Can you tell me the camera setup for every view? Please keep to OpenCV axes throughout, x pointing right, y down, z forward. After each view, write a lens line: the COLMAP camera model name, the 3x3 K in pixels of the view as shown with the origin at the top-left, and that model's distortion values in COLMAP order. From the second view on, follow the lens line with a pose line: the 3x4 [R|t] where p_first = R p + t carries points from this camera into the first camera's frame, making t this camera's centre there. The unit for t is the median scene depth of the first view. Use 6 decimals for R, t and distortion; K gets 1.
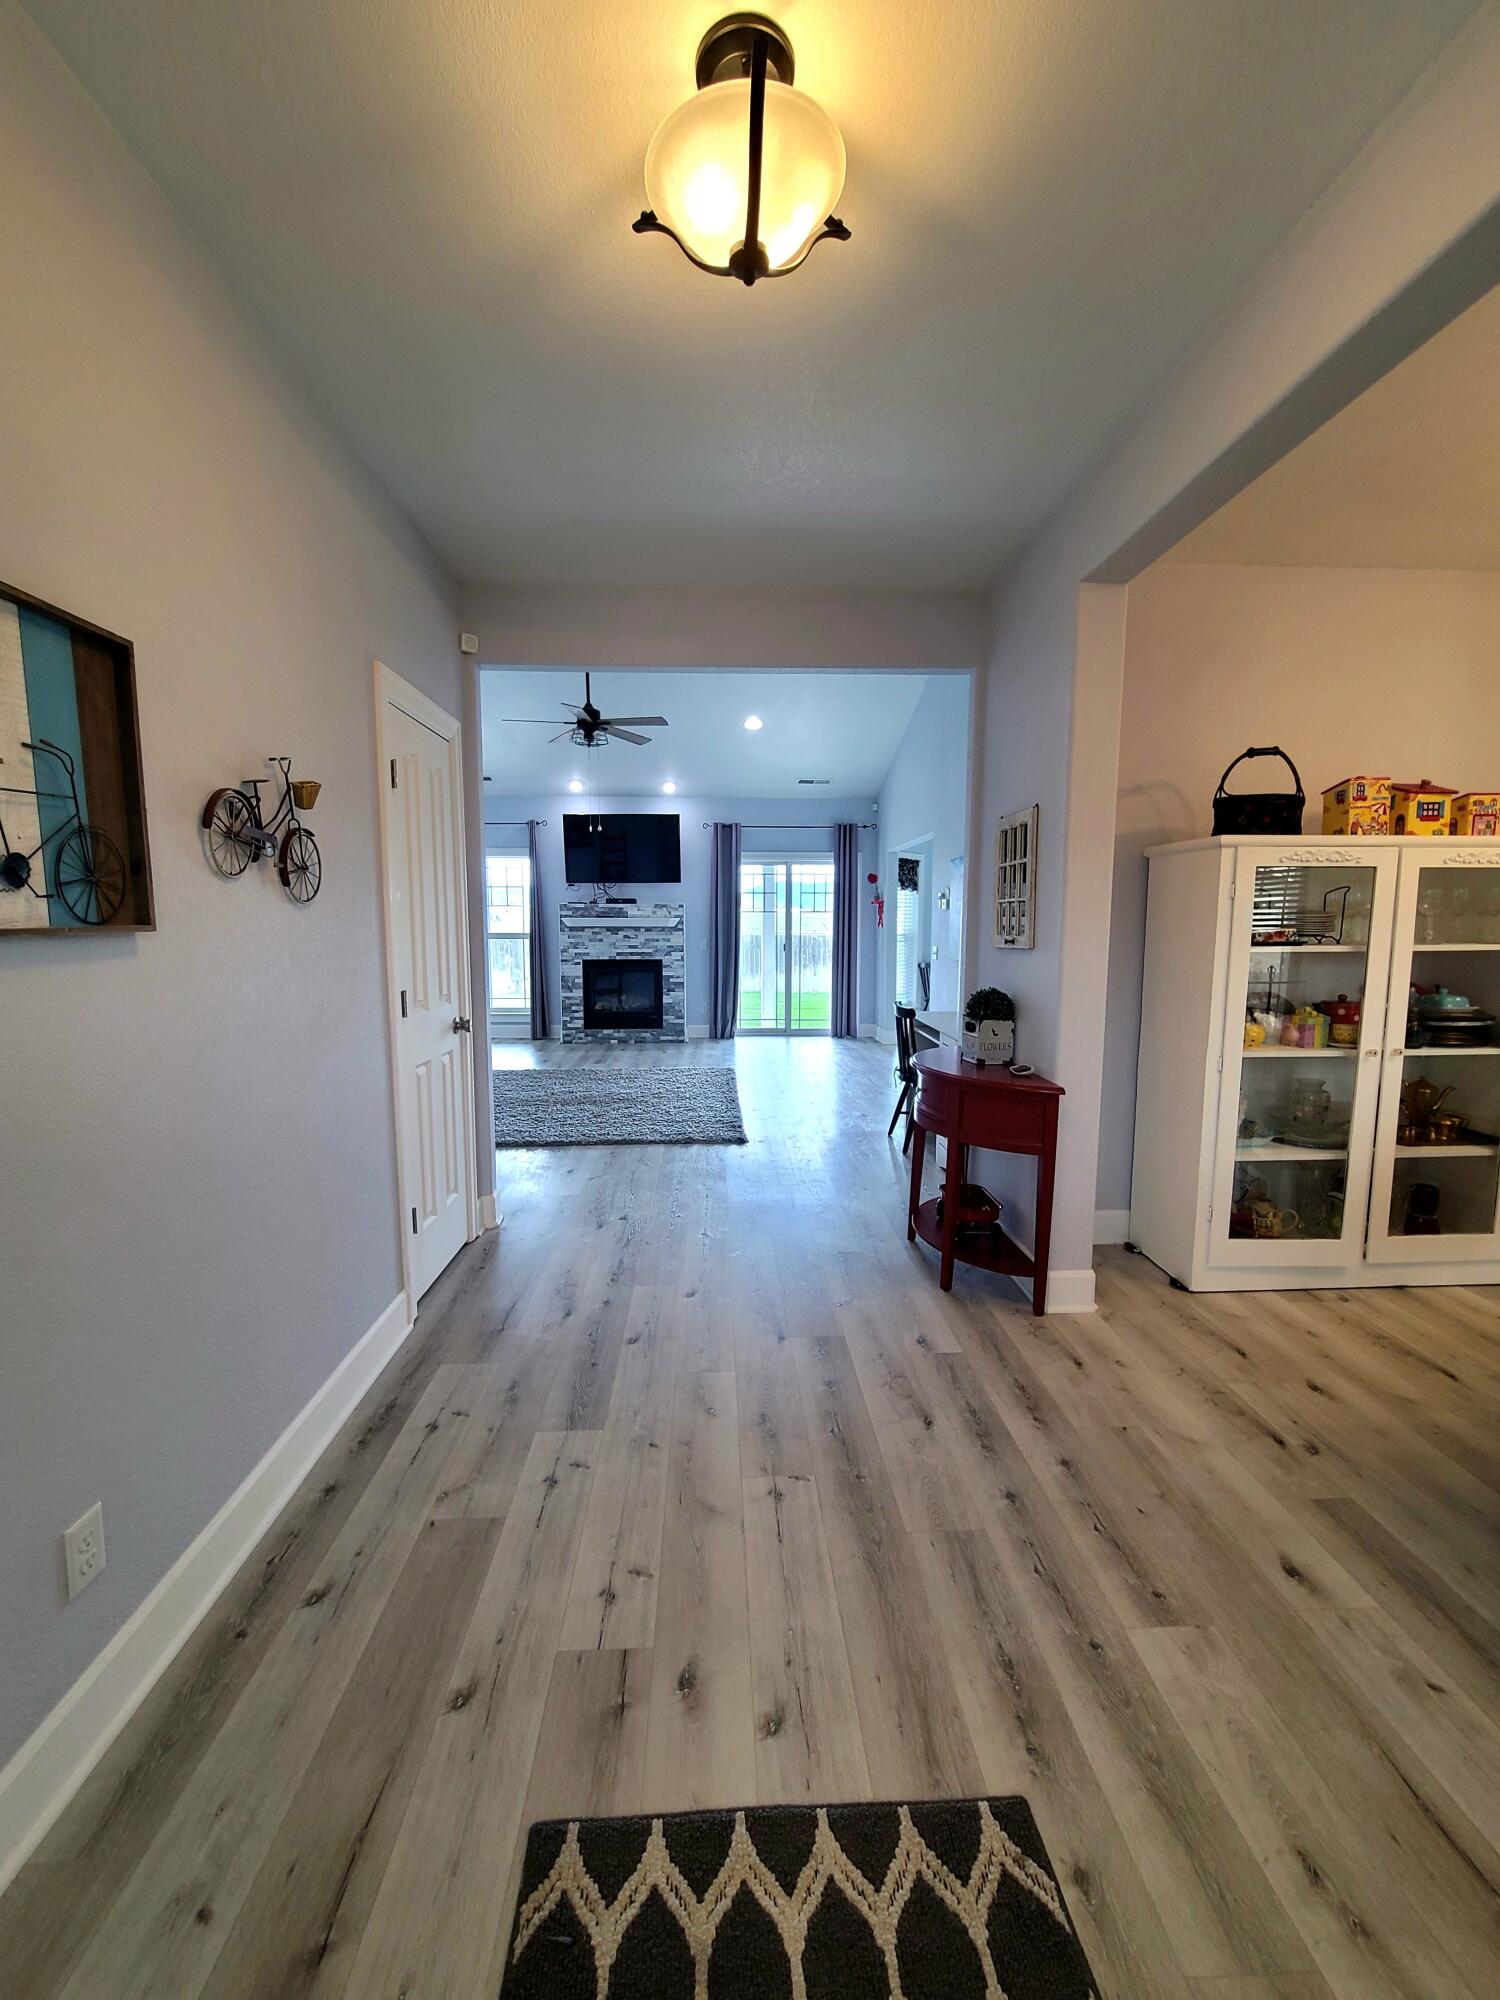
lens RADIAL K [[810.6, 0, 750.0], [0, 810.6, 1000.0], [0, 0, 1]] dist [-0.000323, 0.000005]
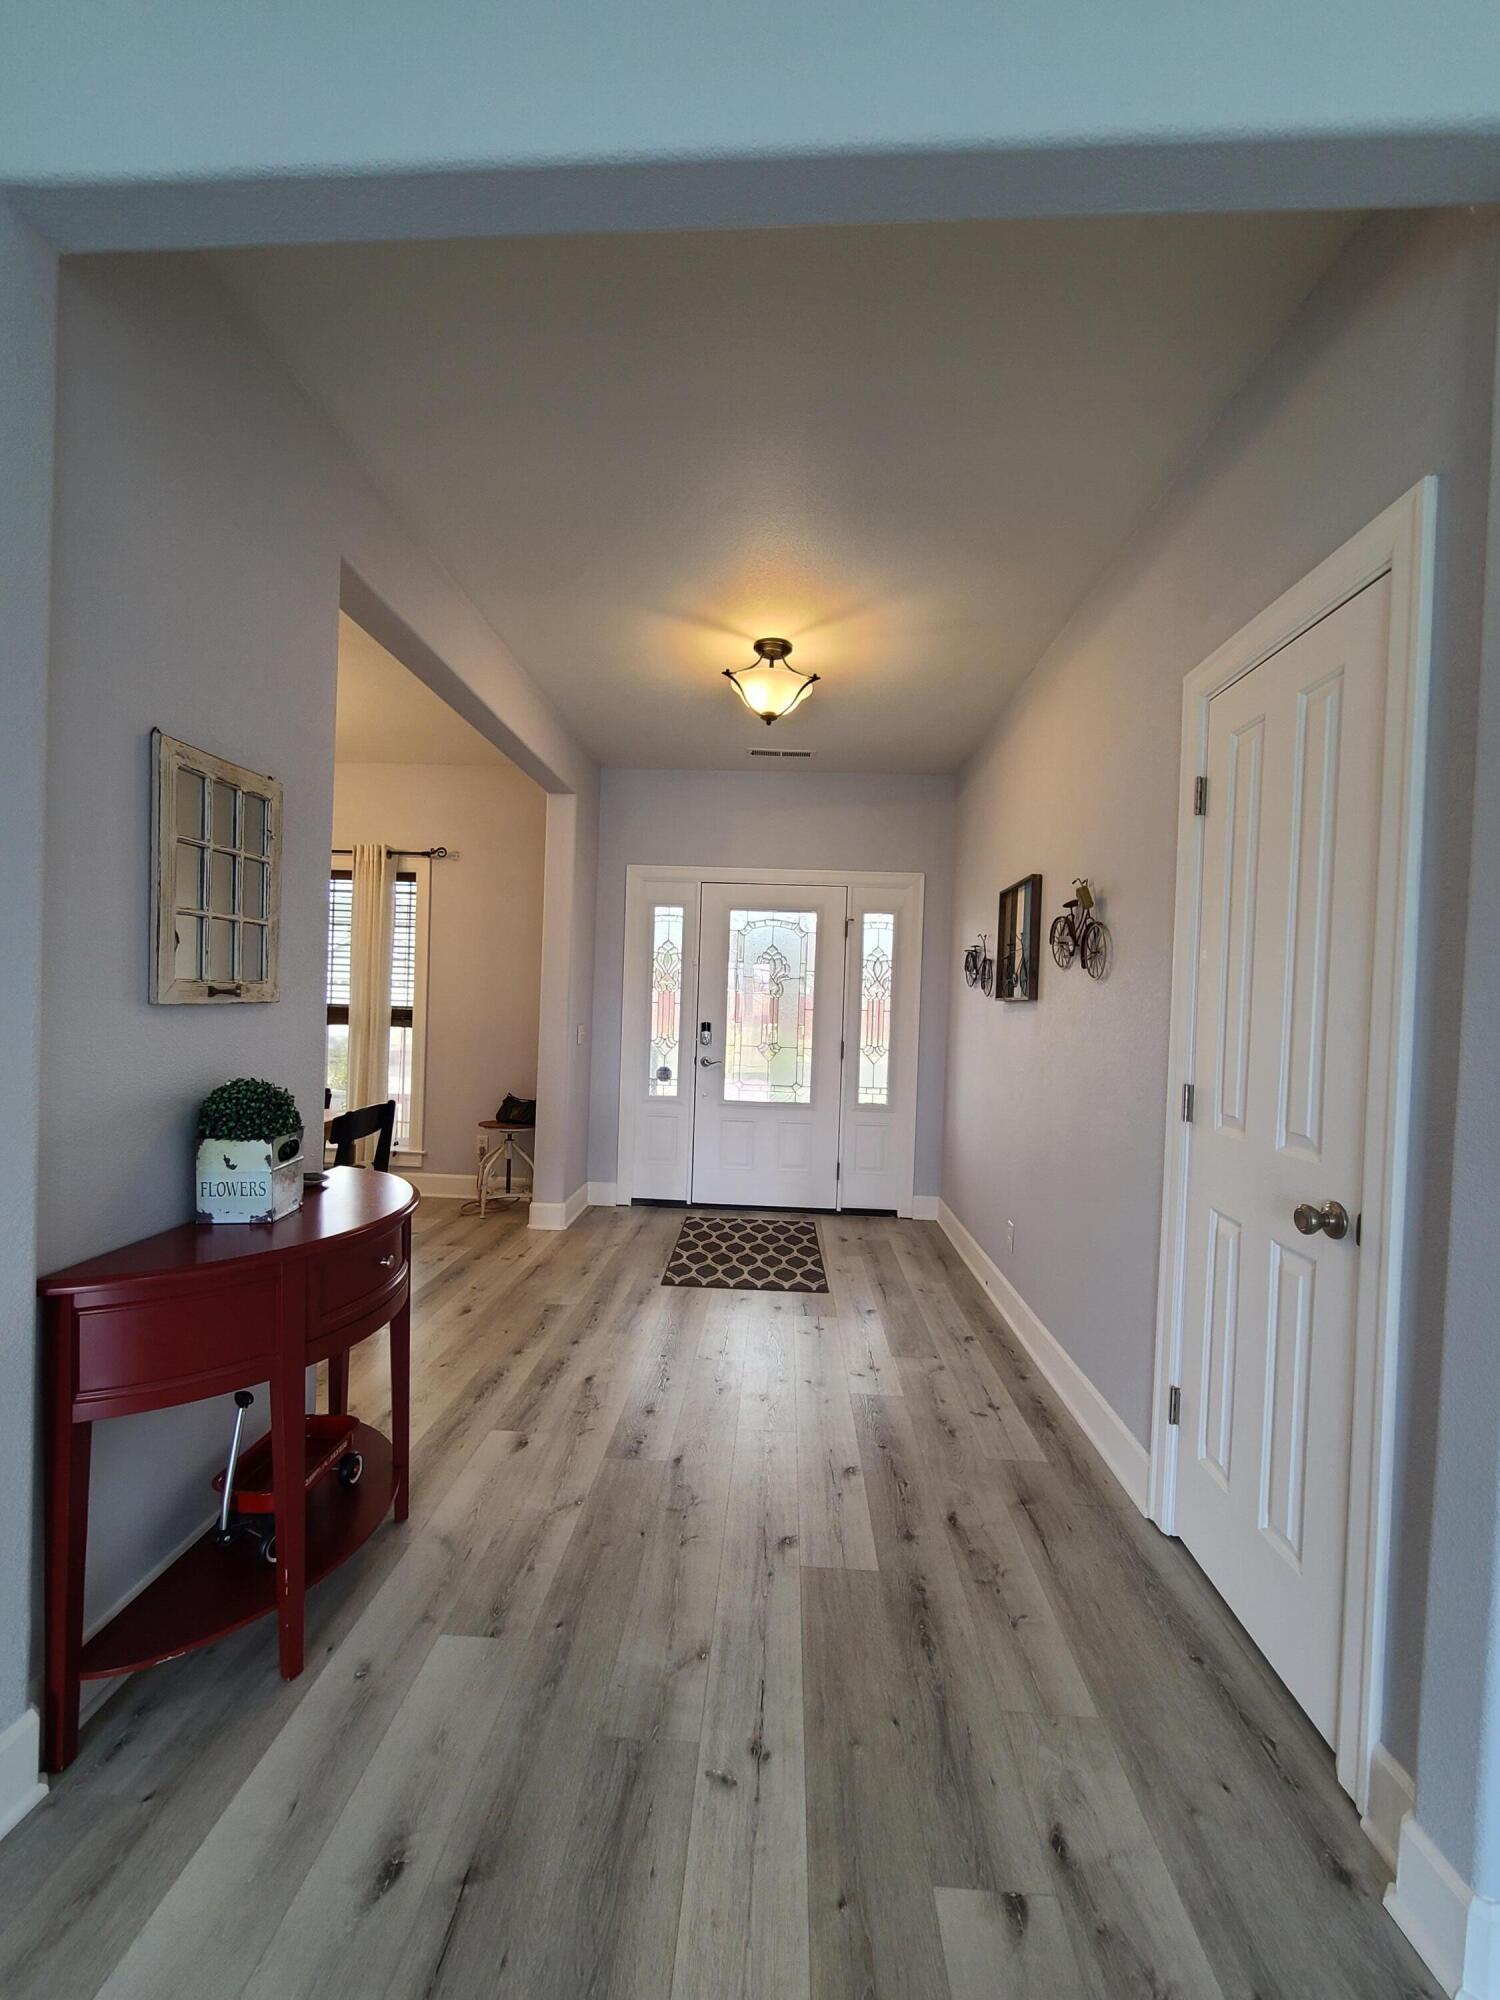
lens RADIAL K [[810.6, 0, 750.0], [0, 810.6, 1000.0], [0, 0, 1]] dist [-0.000323, 0.000005]
pose [[-0.995396, -0.033424, 0.089829, -0.155696], [-0.024609, 0.994931, 0.097506, -0.242543], [-0.092632, 0.094847, -0.991173, 2.833053]]
